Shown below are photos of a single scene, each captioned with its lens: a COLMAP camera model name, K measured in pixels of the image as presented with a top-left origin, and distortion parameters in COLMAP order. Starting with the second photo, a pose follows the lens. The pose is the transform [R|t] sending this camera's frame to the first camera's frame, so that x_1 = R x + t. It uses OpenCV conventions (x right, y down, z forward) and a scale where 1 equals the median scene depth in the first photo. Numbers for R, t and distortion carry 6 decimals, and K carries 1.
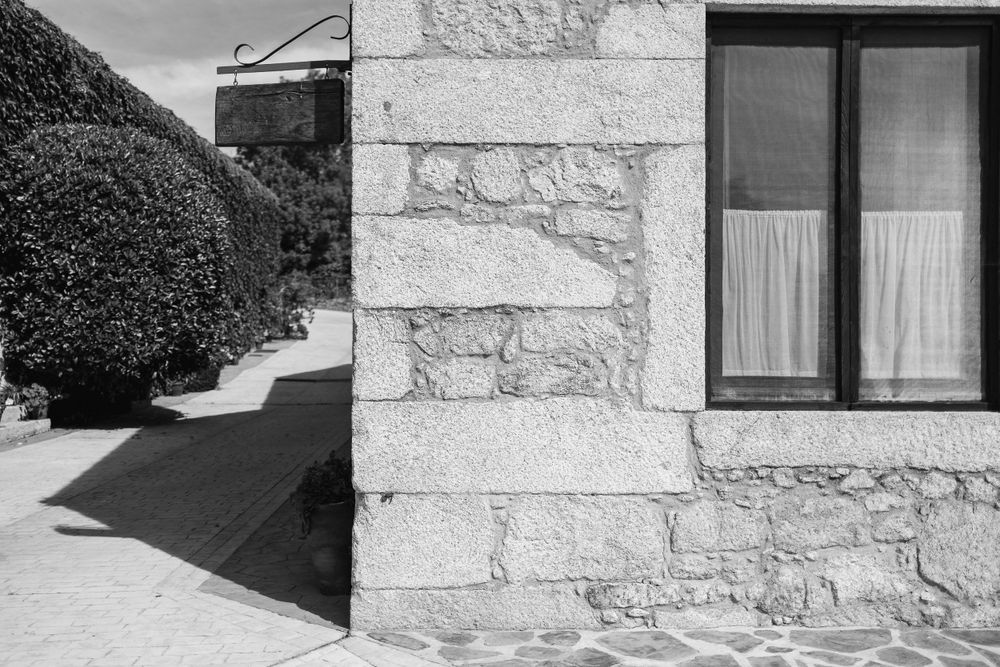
lens RADIAL K [[989.6, 0, 500.0], [0, 989.6, 333.5], [0, 0, 1]] dist [0.003554, -0.005397]
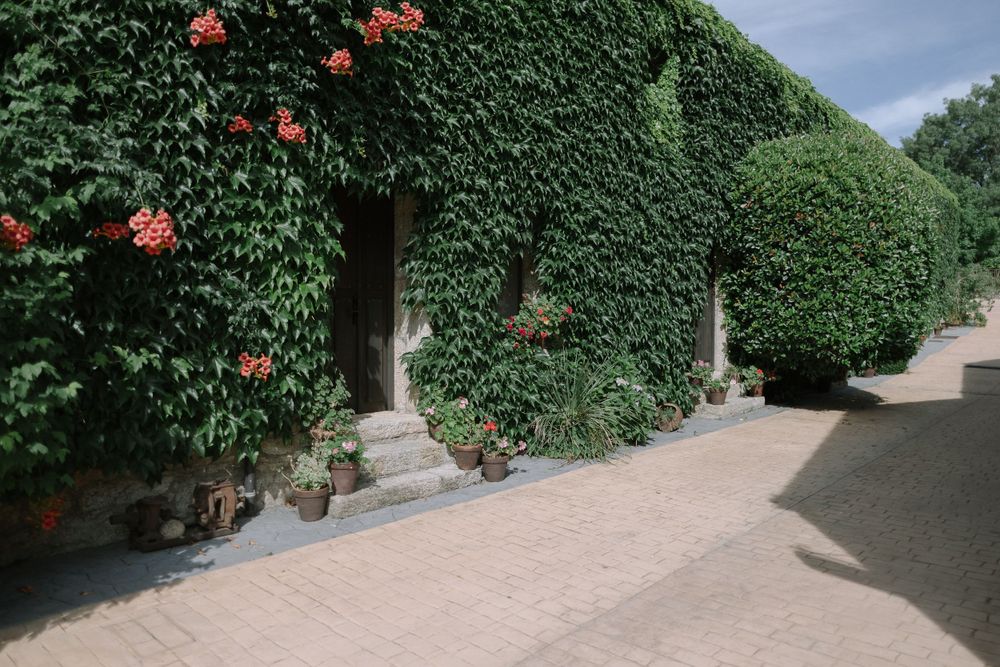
lens RADIAL K [[690.7, 0, 500.0], [0, 690.7, 333.5], [0, 0, 1]] dist [0.000919, -0.000751]
pose [[0.720346, 0.022359, -0.693255, -0.122735], [-0.005885, 0.999641, 0.026126, -0.006802], [0.693590, -0.014740, 0.720219, 0.212840]]
